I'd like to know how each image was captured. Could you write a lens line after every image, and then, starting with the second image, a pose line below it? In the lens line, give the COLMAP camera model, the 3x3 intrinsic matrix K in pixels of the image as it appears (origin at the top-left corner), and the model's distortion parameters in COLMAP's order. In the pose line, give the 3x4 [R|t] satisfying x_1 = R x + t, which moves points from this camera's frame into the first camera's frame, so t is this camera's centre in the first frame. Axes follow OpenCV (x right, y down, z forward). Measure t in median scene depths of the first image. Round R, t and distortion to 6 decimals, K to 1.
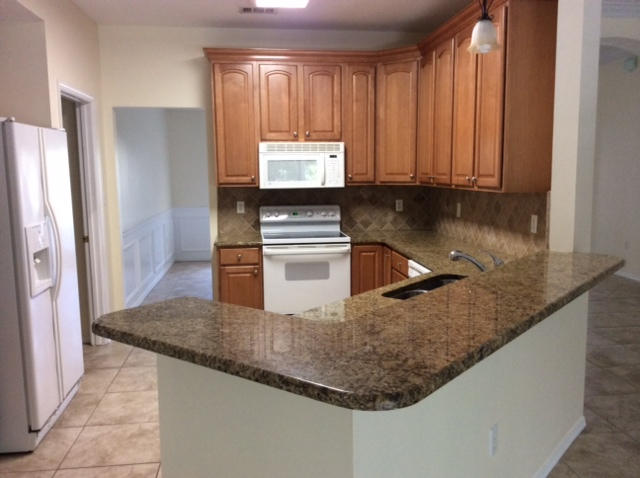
lens RADIAL K [[582.4, 0, 320.0], [0, 582.4, 239.0], [0, 0, 1]] dist [0.075308, -0.143011]
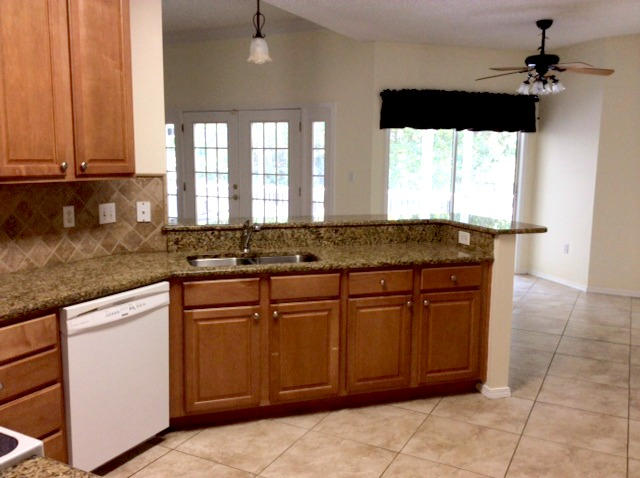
lens RADIAL K [[582.4, 0, 320.0], [0, 582.4, 239.0], [0, 0, 1]] dist [0.075308, -0.143011]
pose [[-0.818622, -0.080771, 0.568624, -0.307971], [0.066297, 0.970154, 0.233252, -0.122215], [-0.570493, 0.228644, -0.788834, 1.057561]]
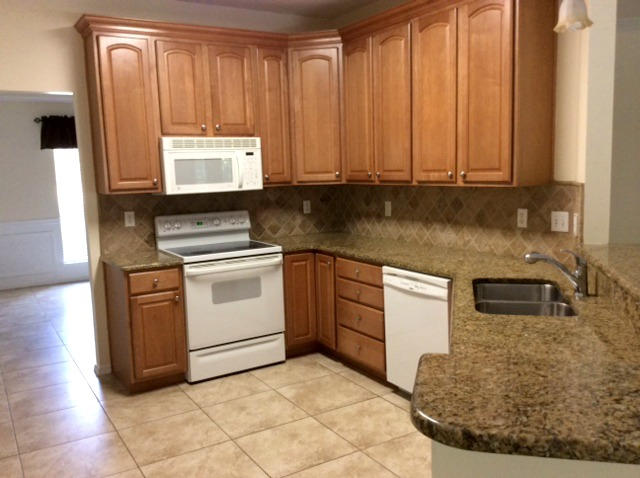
lens RADIAL K [[582.4, 0, 320.0], [0, 582.4, 239.0], [0, 0, 1]] dist [0.075308, -0.143011]
pose [[0.911179, -0.072127, 0.405649, -0.241609], [0.073233, 0.997233, 0.012817, -0.020156], [-0.405451, 0.018028, 0.913939, 0.177161]]
